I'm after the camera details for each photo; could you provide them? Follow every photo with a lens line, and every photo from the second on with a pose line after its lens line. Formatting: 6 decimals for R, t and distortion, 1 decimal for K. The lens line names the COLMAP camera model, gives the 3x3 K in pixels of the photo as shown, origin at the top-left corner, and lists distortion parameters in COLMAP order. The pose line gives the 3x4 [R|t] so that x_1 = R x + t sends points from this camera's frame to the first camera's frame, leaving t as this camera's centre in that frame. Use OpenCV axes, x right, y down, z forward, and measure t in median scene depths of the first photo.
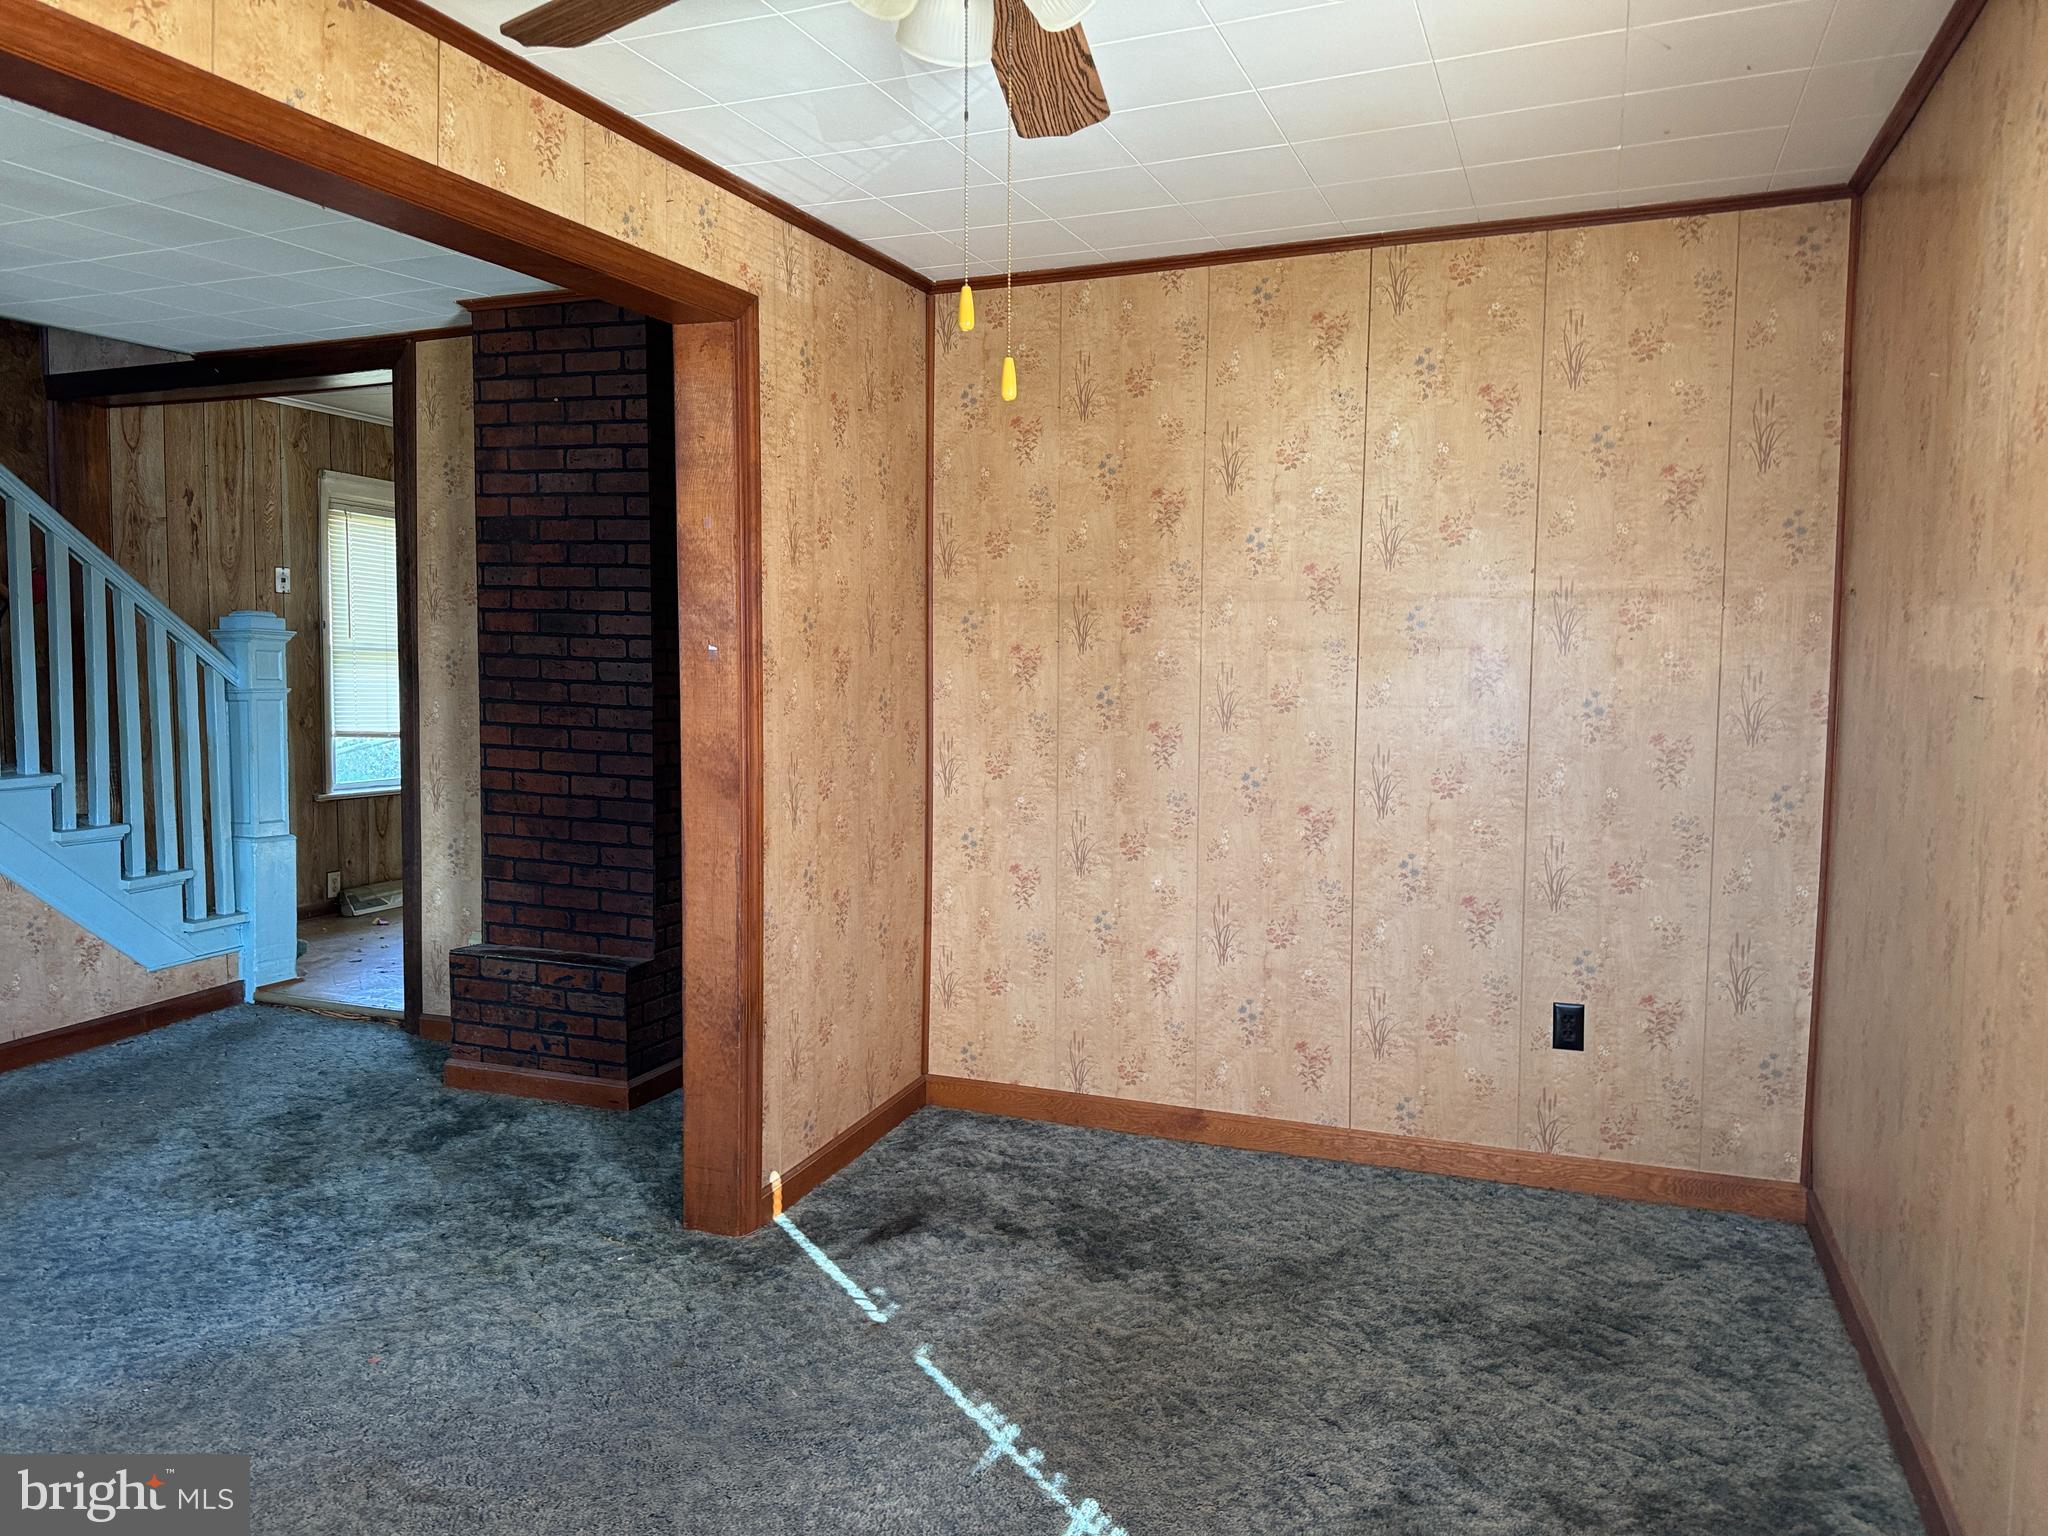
lens RADIAL K [[1446.7, 0, 1027.4], [0, 1446.7, 764.7], [0, 0, 1]] dist [0.046294, -0.053991]
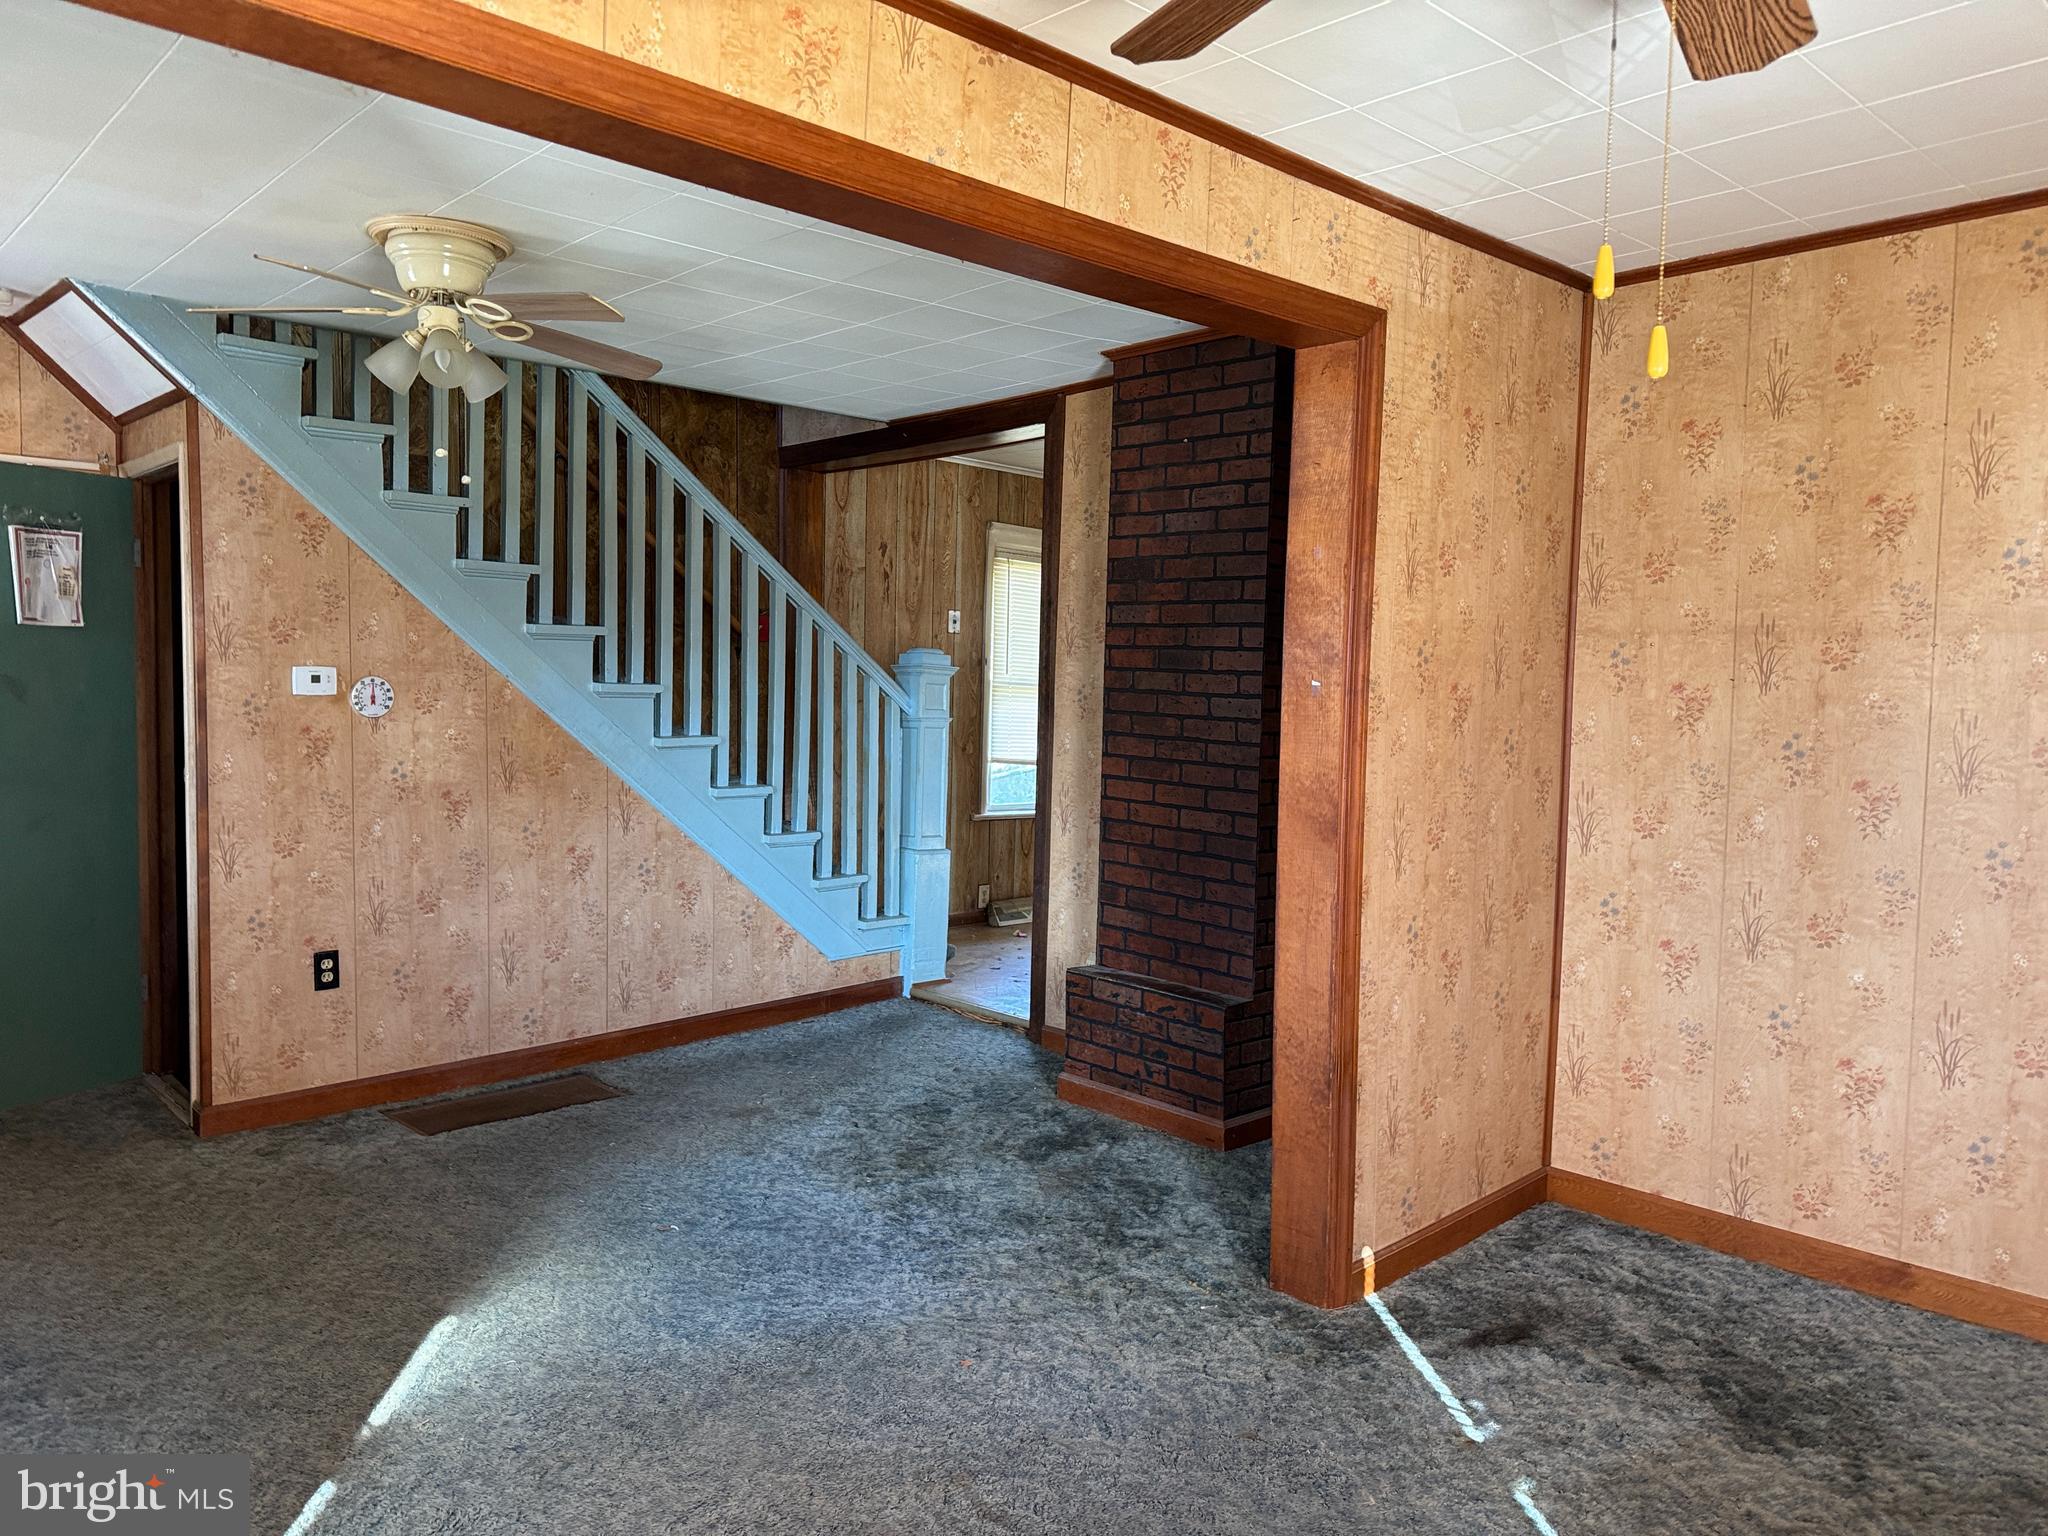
lens RADIAL K [[1273.3, 0, 1091.8], [0, 1273.3, 763.3], [0, 0, 1]] dist [0.100814, -0.152365]
pose [[0.900260, 0.035831, -0.433875, 0.014931], [-0.046674, 0.998807, -0.014360, -0.008776], [0.432843, 0.033179, 0.900859, 0.172755]]
